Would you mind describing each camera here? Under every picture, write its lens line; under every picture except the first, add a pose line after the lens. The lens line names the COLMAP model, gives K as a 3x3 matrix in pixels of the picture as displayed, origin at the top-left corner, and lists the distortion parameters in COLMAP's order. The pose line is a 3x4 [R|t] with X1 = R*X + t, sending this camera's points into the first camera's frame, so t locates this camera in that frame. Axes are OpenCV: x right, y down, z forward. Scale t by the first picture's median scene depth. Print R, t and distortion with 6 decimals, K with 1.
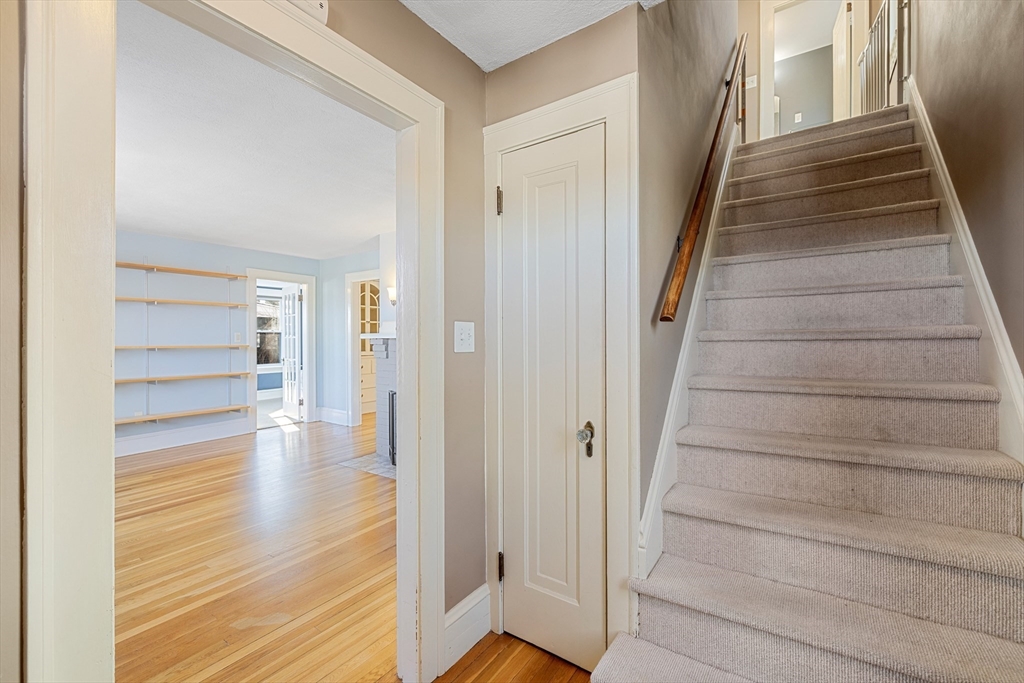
lens RADIAL K [[432.1, 0, 512.0], [0, 432.1, 341.5], [0, 0, 1]] dist [-0.002156, -0.000230]
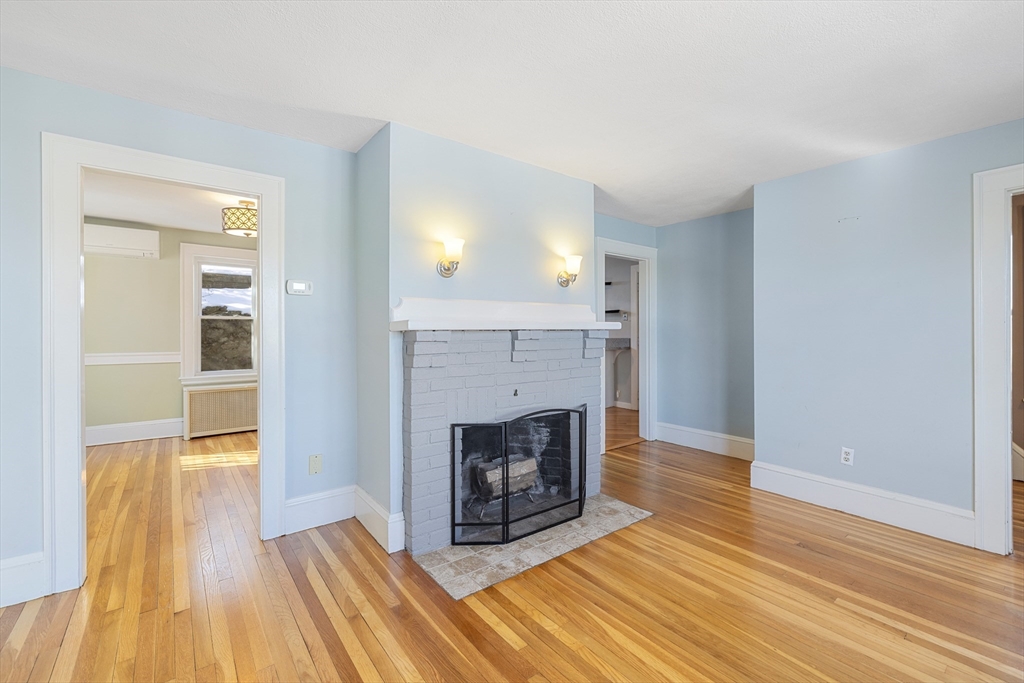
lens RADIAL K [[432.1, 0, 501.6], [0, 432.1, 337.6], [0, 0, 1]] dist [-0.002156, -0.000230]
pose [[0.312794, -0.003182, 0.949816, -0.558902], [0.010005, 0.999950, 0.000055, 0.002127], [-0.949768, 0.009486, 0.312810, 0.545139]]
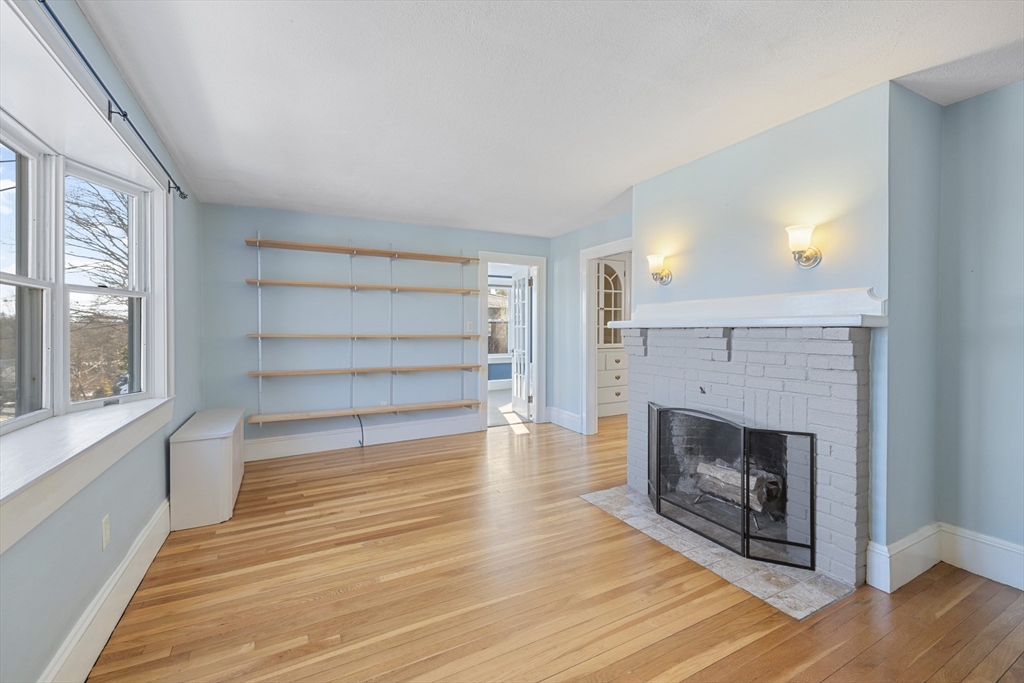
lens RADIAL K [[432.1, 0, 509.8], [0, 432.1, 331.9], [0, 0, 1]] dist [-0.002156, -0.000230]
pose [[0.884269, 0.008315, -0.466905, -0.111021], [-0.008107, 0.999964, 0.002454, -0.000452], [0.466908, 0.001616, 0.884304, 0.192258]]
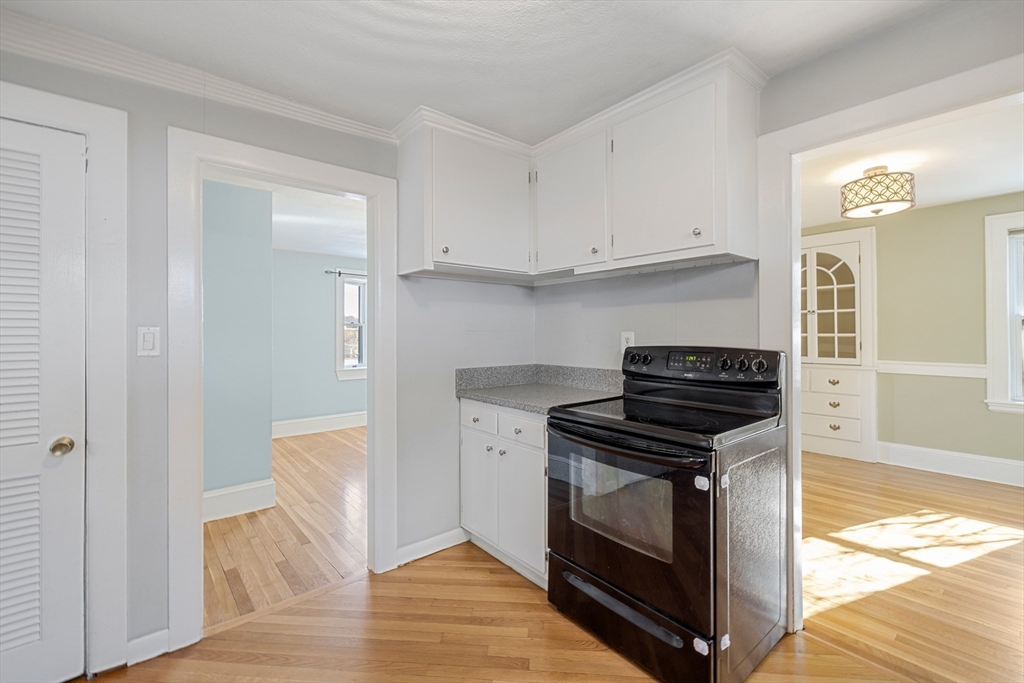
lens RADIAL K [[432.1, 0, 505.4], [0, 432.1, 330.9], [0, 0, 1]] dist [-0.002156, -0.000230]
pose [[-0.281723, -0.007381, -0.959468, 0.475029], [-0.009605, 0.999942, -0.004872, -0.009530], [0.959448, 0.007844, -0.281777, 0.835507]]
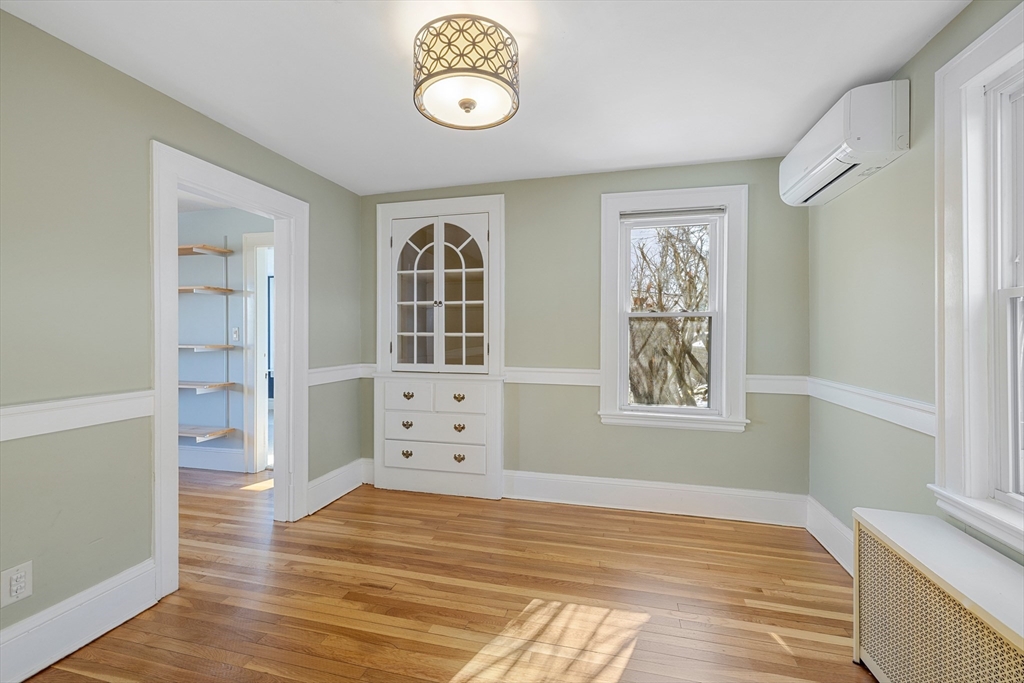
lens RADIAL K [[432.1, 0, 506.9], [0, 432.1, 341.6], [0, 0, 1]] dist [-0.002156, -0.000230]
pose [[0.335839, 0.007586, -0.941889, 0.163991], [-0.015716, 0.999873, 0.002450, -0.004984], [0.941788, 0.013980, 0.335915, 1.027733]]
